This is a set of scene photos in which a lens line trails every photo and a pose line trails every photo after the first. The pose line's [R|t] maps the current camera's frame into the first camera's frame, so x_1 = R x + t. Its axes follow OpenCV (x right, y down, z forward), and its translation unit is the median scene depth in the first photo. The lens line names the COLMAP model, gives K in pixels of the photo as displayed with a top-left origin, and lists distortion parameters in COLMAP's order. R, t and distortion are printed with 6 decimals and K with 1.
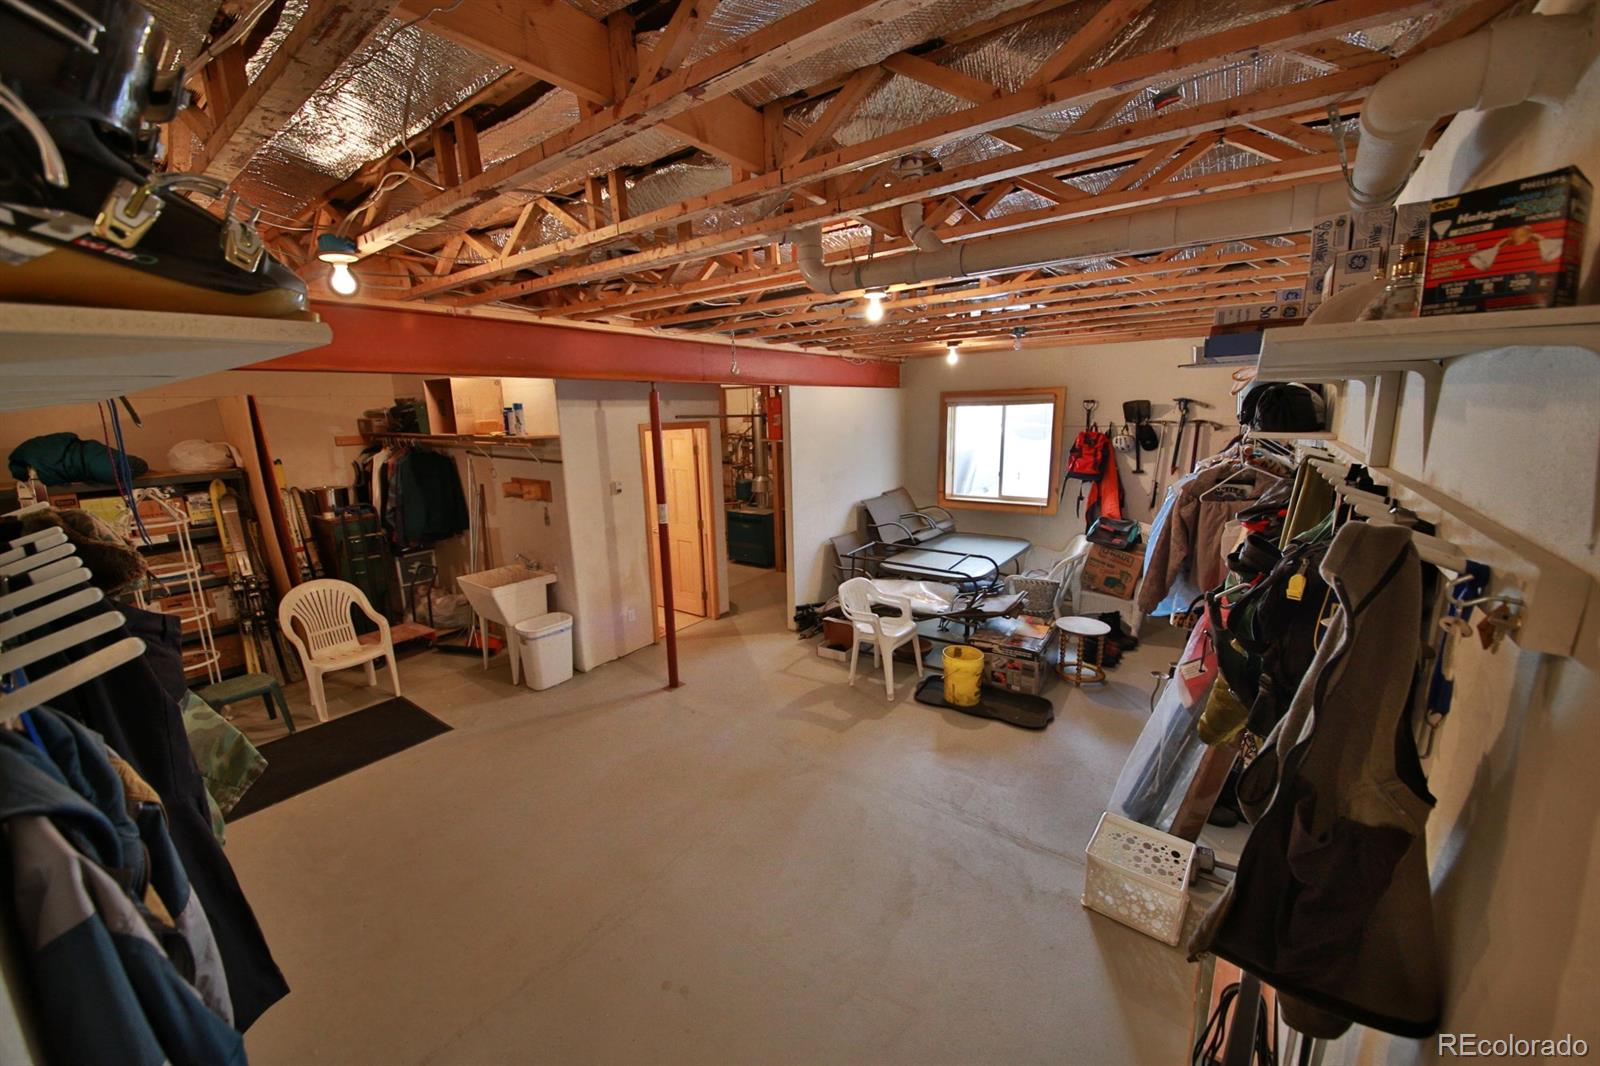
lens RADIAL K [[604.9, 0, 796.4], [0, 604.9, 533.7], [0, 0, 1]] dist [-0.000083, -0.000003]
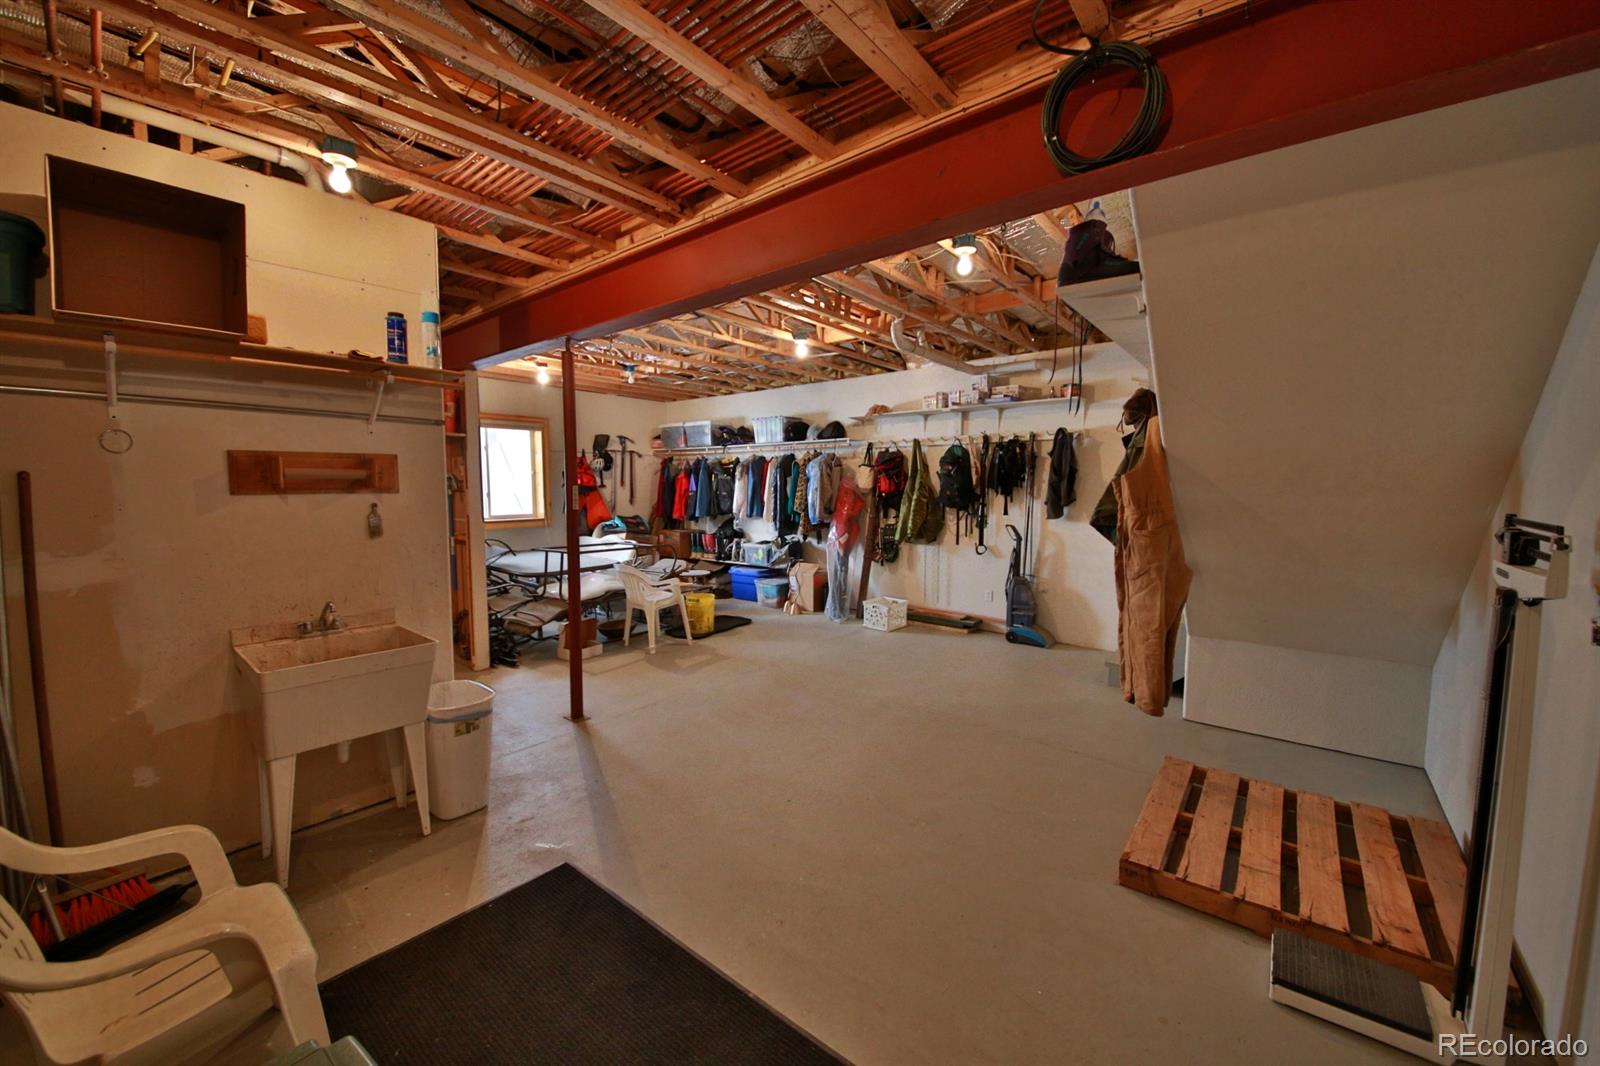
lens RADIAL K [[604.9, 0, 796.1], [0, 604.9, 533.3], [0, 0, 1]] dist [-0.000083, -0.000003]
pose [[0.038493, -0.056614, 0.997654, -0.866131], [0.202850, 0.978049, 0.047675, 0.029763], [-0.978453, 0.200539, 0.049132, 0.557537]]
